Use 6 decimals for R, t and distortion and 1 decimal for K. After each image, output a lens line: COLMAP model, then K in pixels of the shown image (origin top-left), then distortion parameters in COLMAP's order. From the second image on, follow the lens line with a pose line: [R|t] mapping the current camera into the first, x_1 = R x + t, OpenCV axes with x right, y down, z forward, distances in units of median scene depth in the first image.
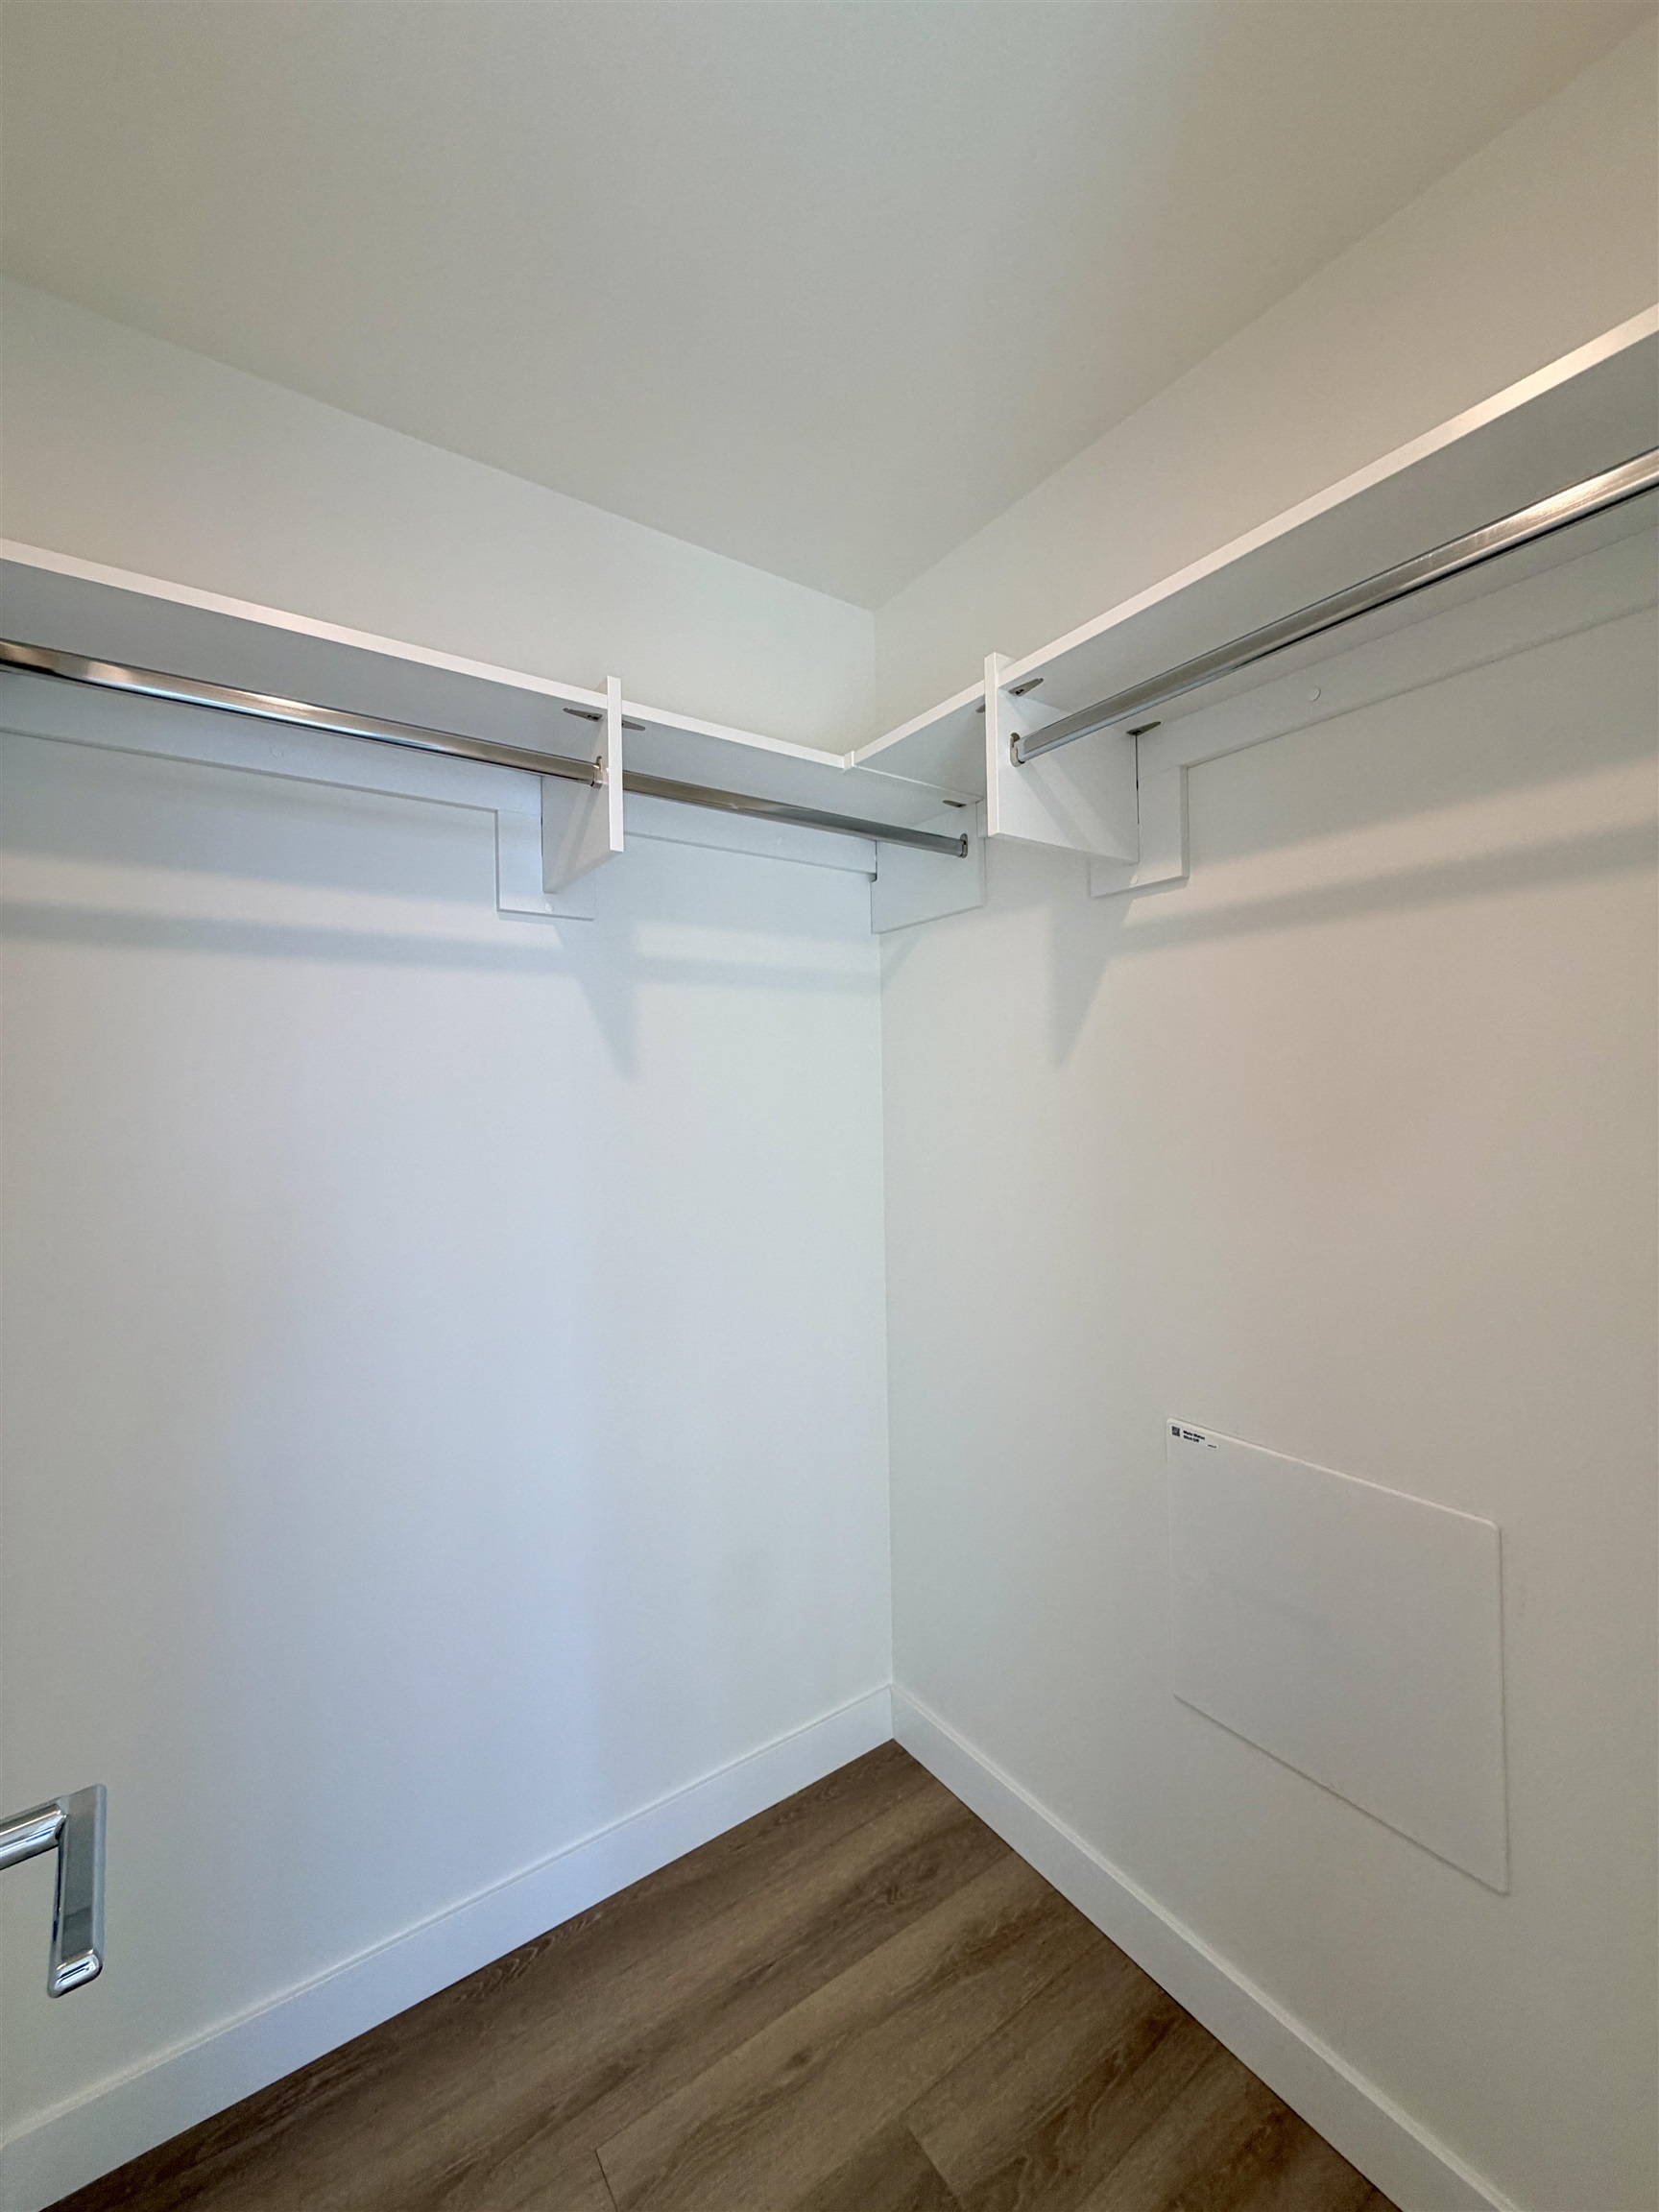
lens RADIAL K [[880.9, 0, 829.5], [0, 880.9, 1106.0], [0, 0, 1]] dist [0.000012, -0.000006]
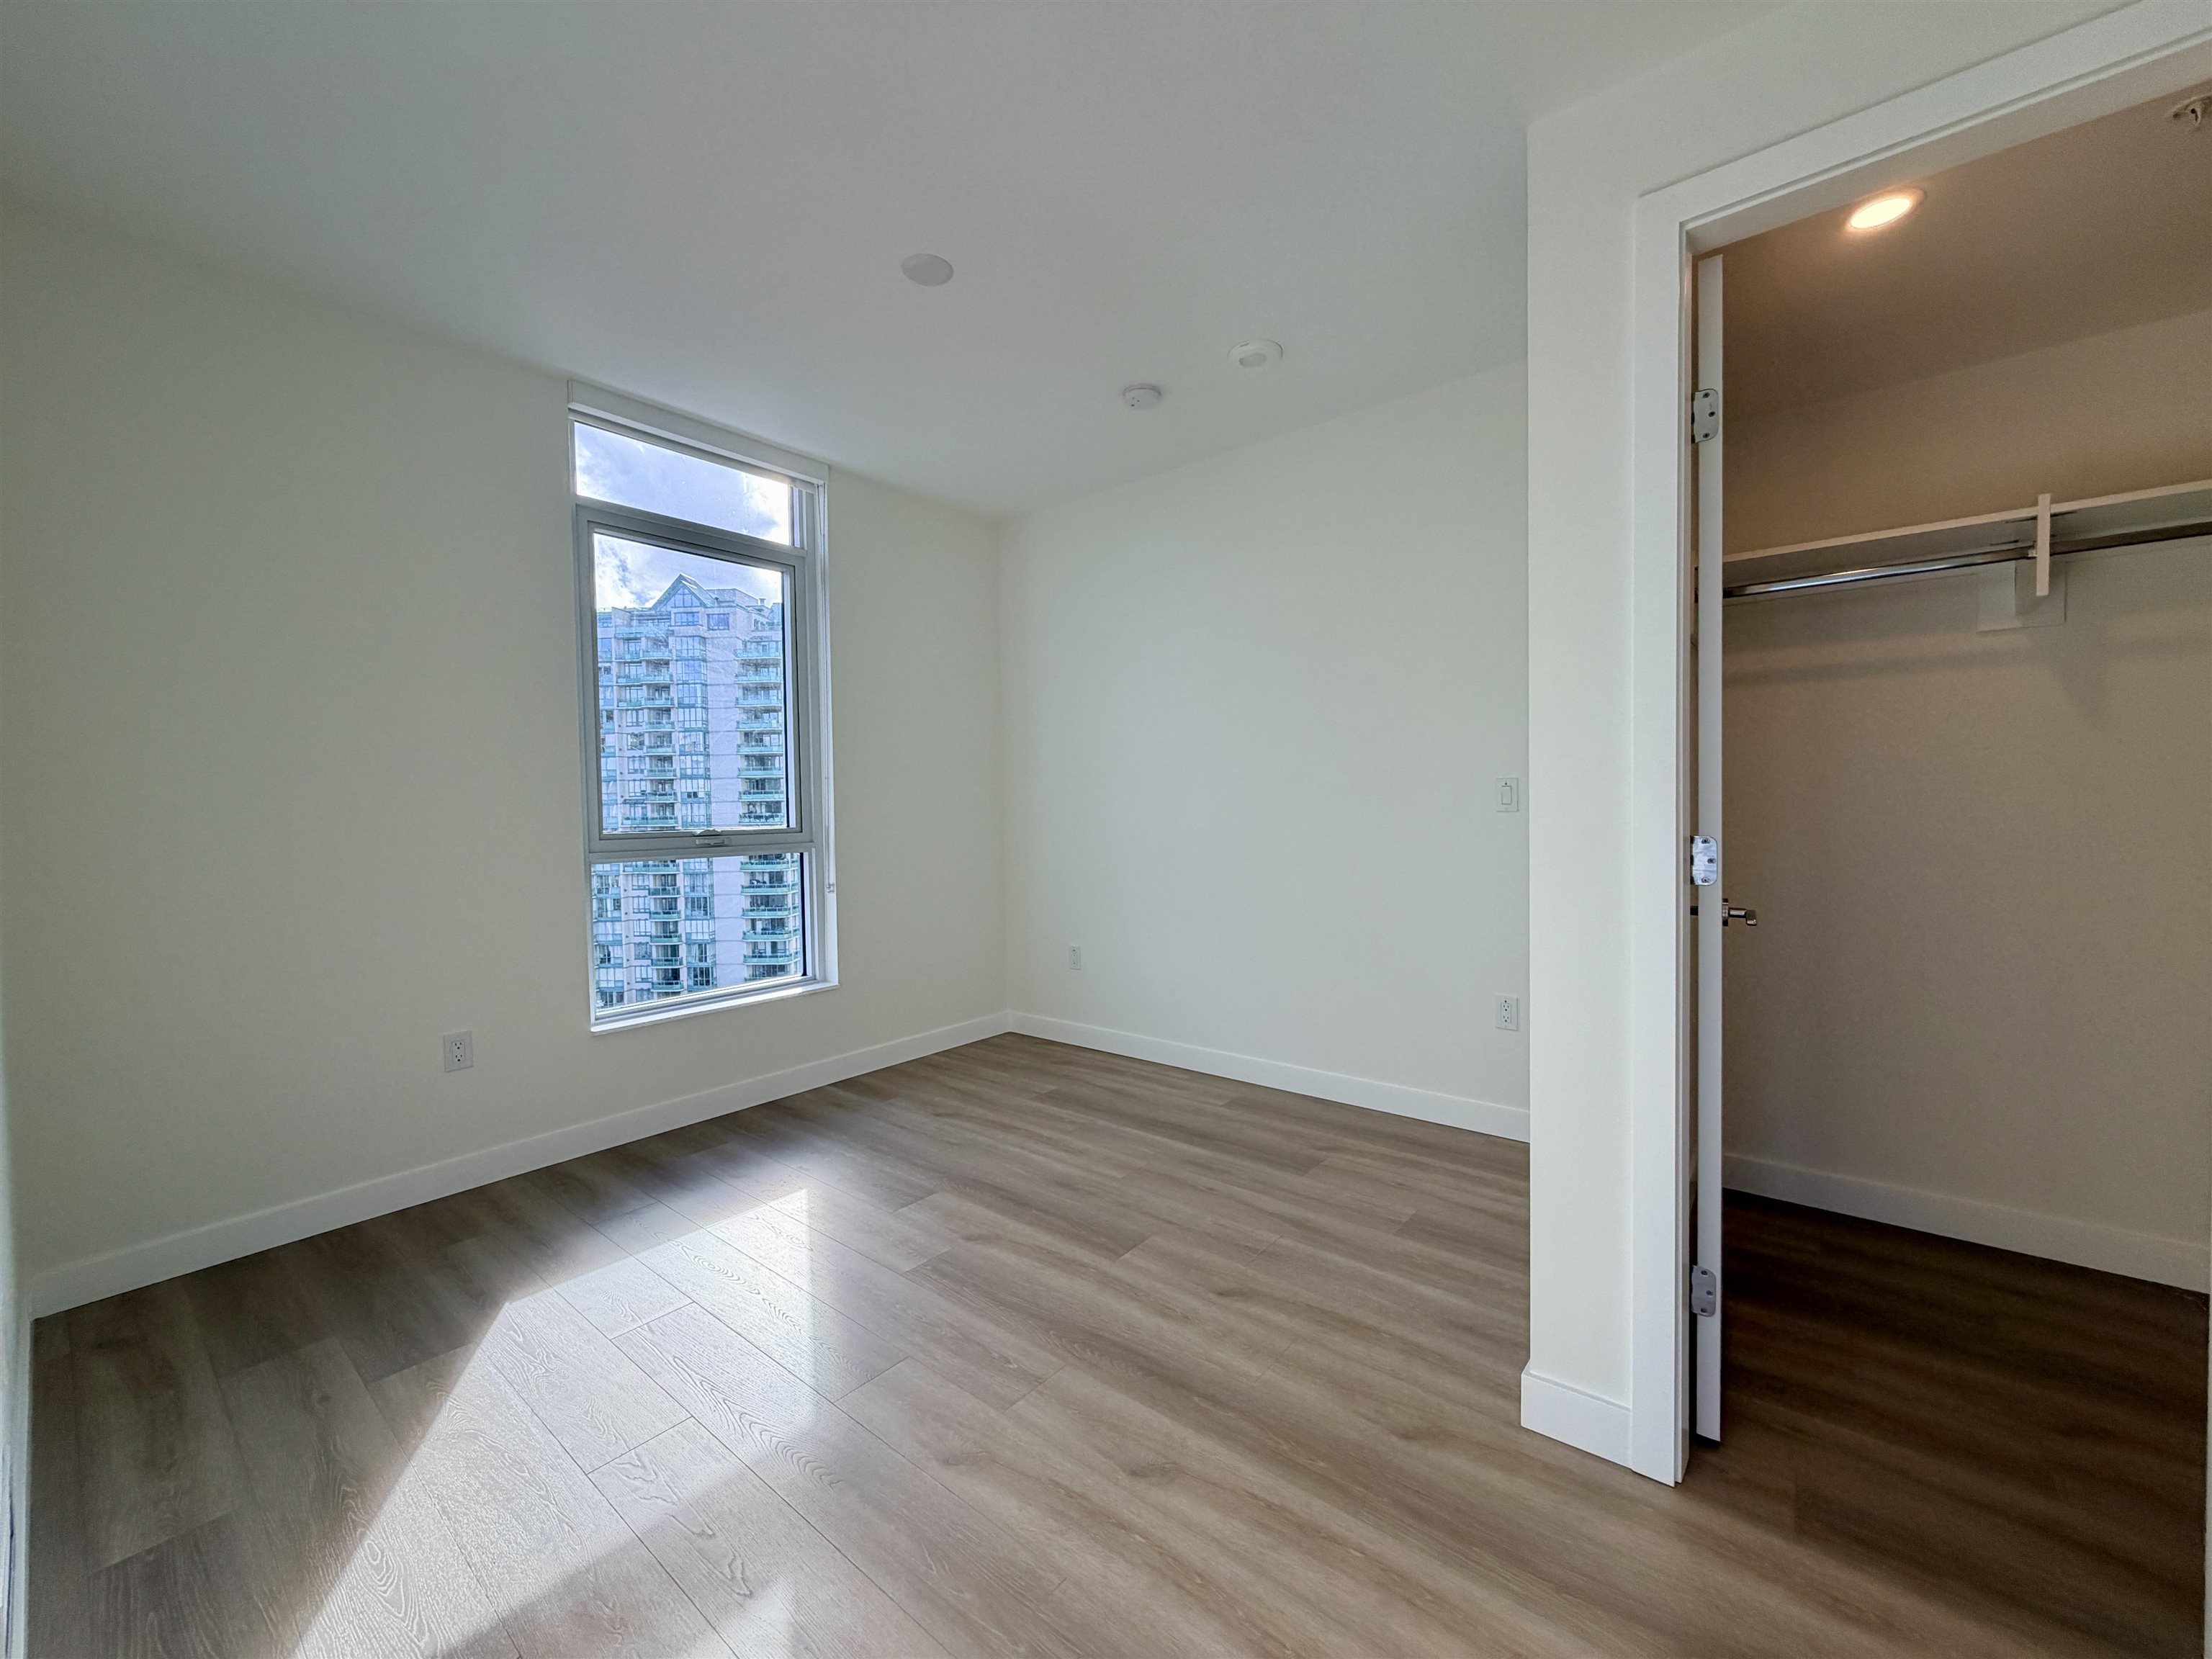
lens RADIAL K [[880.9, 0, 1106.0], [0, 880.9, 829.5], [0, 0, 1]] dist [0.000012, -0.000006]
pose [[0.263953, 0.041169, -0.963657, 0.745103], [0.000815, 0.999079, 0.042906, 0.073162], [0.964535, -0.012110, 0.263676, -0.959877]]
